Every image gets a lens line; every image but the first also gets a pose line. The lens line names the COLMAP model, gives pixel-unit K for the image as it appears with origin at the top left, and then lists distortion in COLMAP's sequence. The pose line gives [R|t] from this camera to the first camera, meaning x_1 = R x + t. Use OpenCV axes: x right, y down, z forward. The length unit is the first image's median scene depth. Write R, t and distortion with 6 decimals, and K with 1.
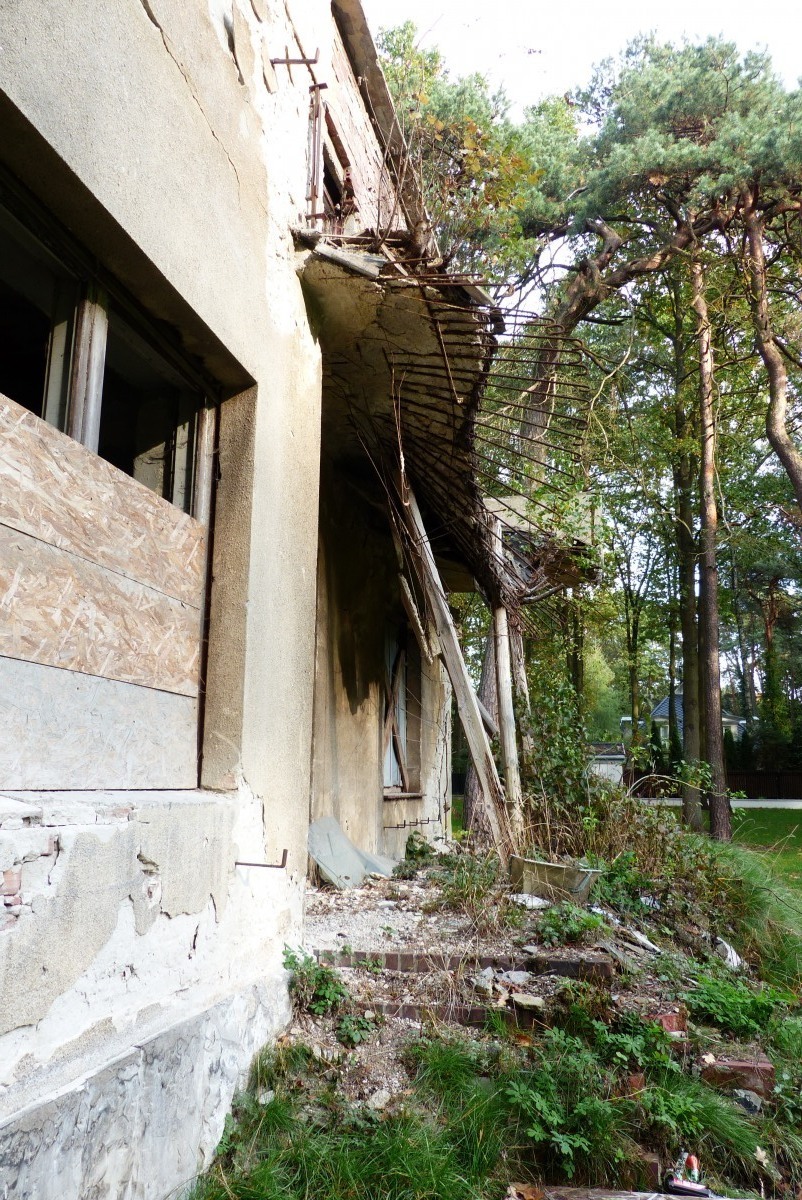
lens RADIAL K [[895.3, 0, 402.2], [0, 895.3, 612.4], [0, 0, 1]] dist [-0.029758, 0.018803]
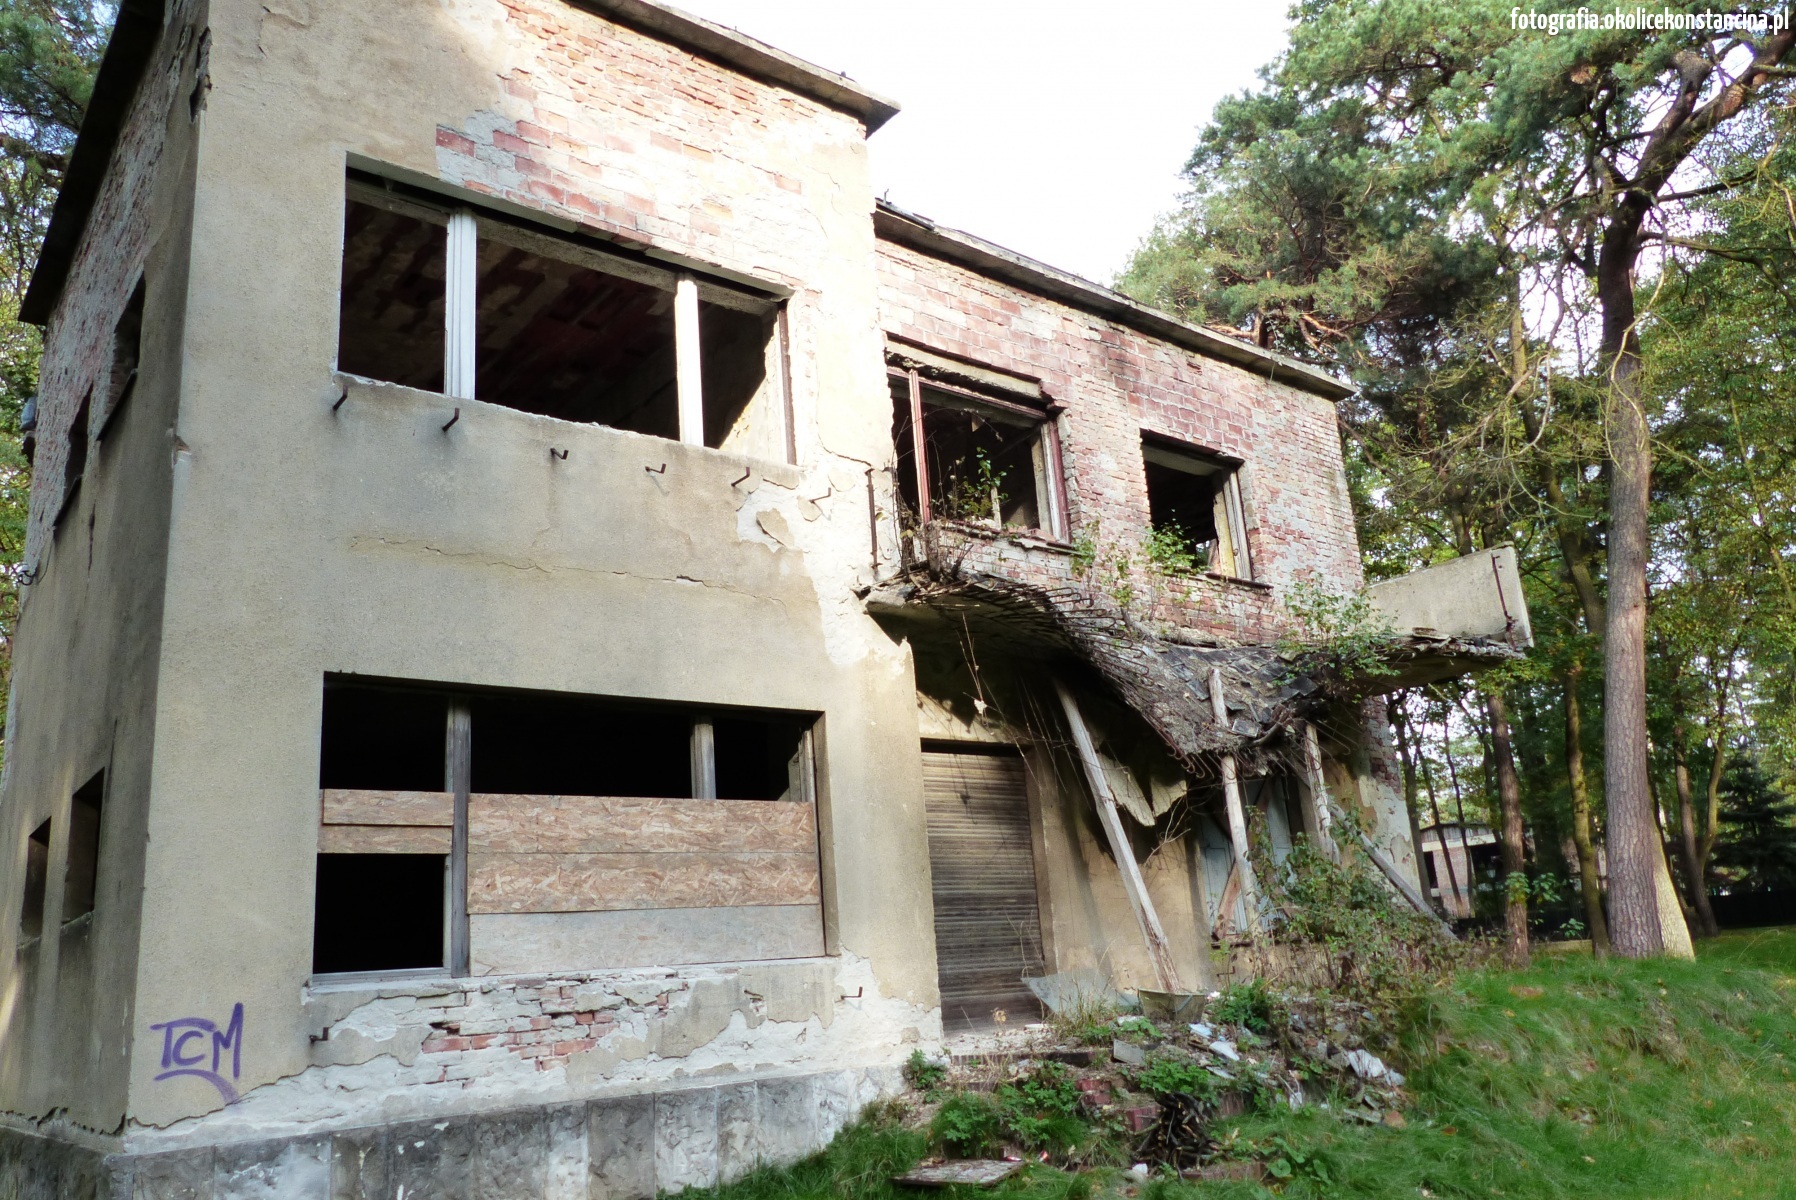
lens RADIAL K [[1339.9, 0, 890.5], [0, 1339.9, 605.8], [0, 0, 1]] dist [-0.029758, 0.018803]
pose [[0.771558, -0.234665, -0.591295, 1.061446], [0.196774, 0.971930, -0.128964, -0.071947], [0.604961, -0.016849, 0.796077, -0.671711]]
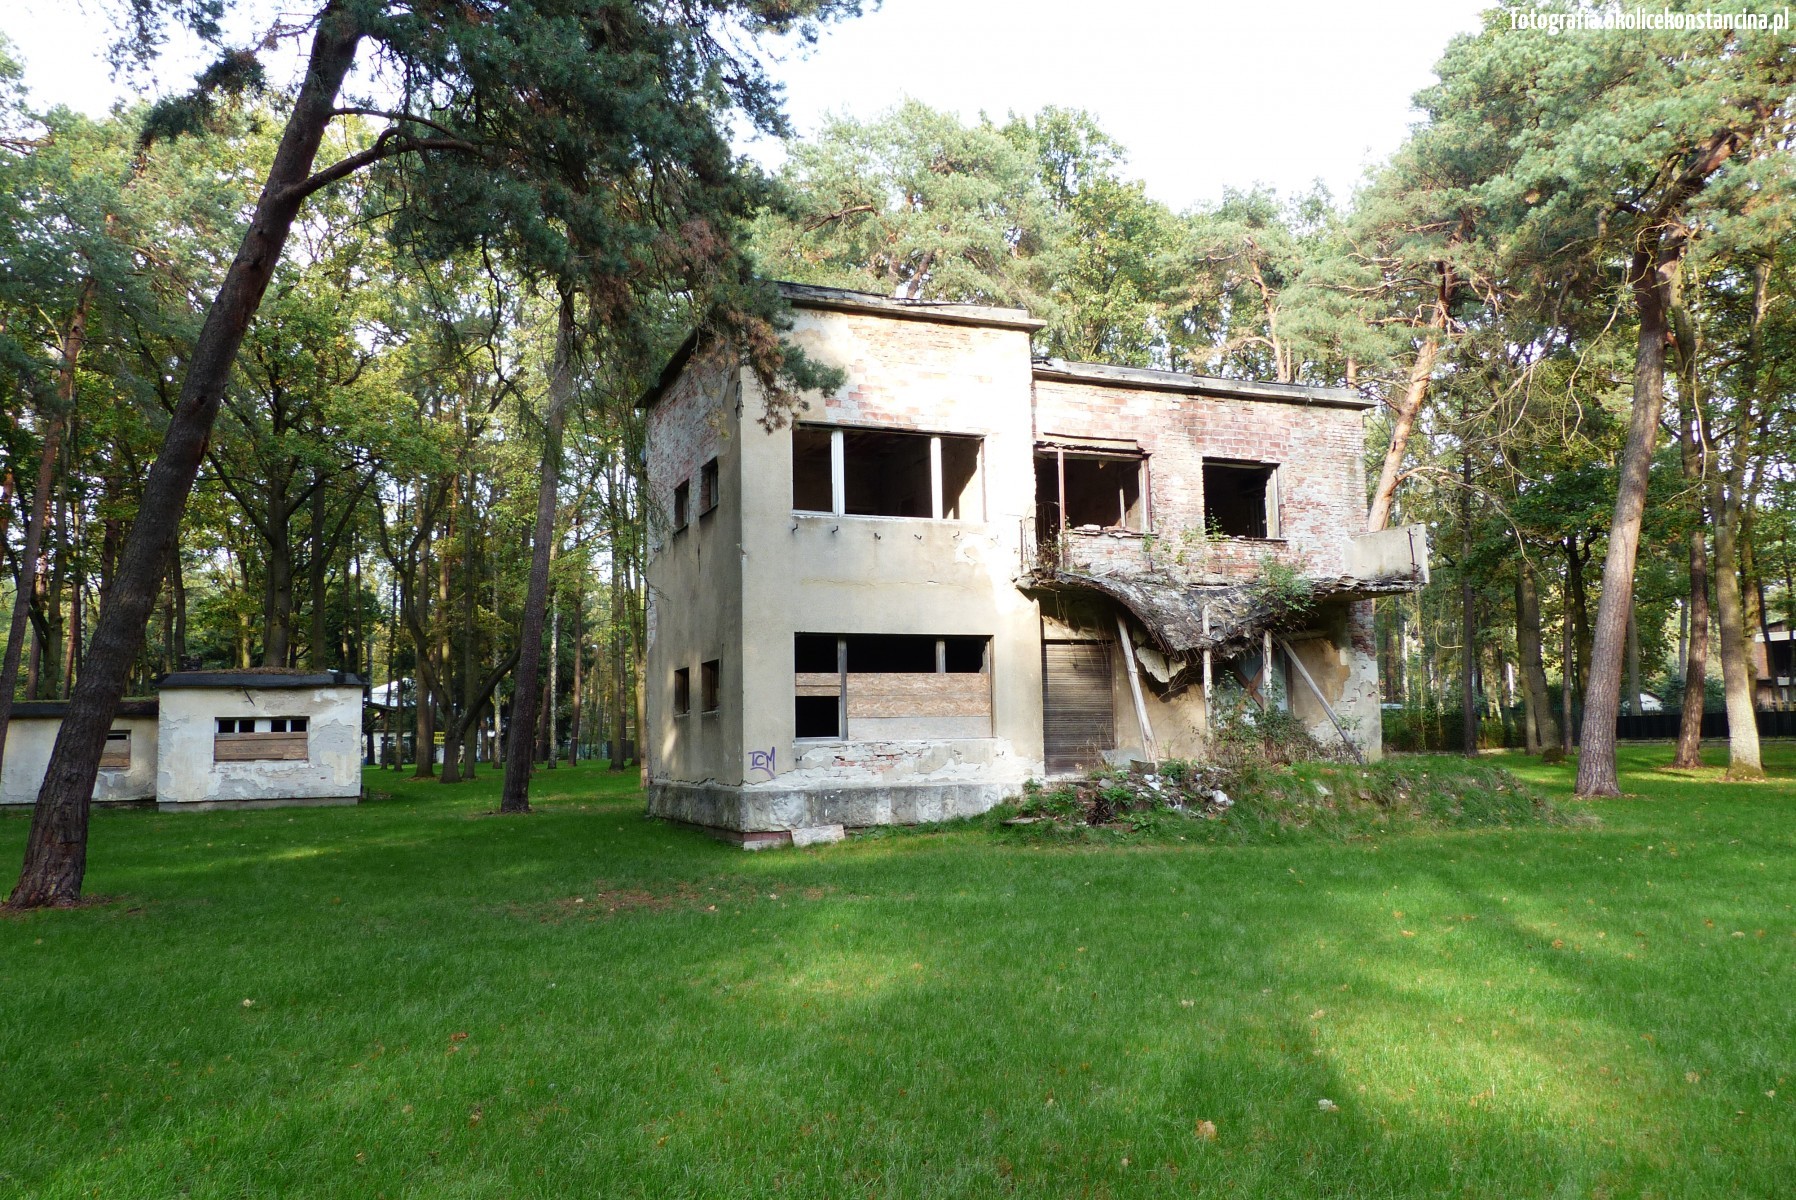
lens RADIAL K [[1339.9, 0, 904.4], [0, 1339.9, 595.2], [0, 0, 1]] dist [-0.029758, 0.018803]
pose [[0.569993, -0.109418, -0.814332, 3.165866], [0.177581, 0.984074, -0.007927, -0.324200], [0.802230, -0.140091, 0.580346, -1.931847]]
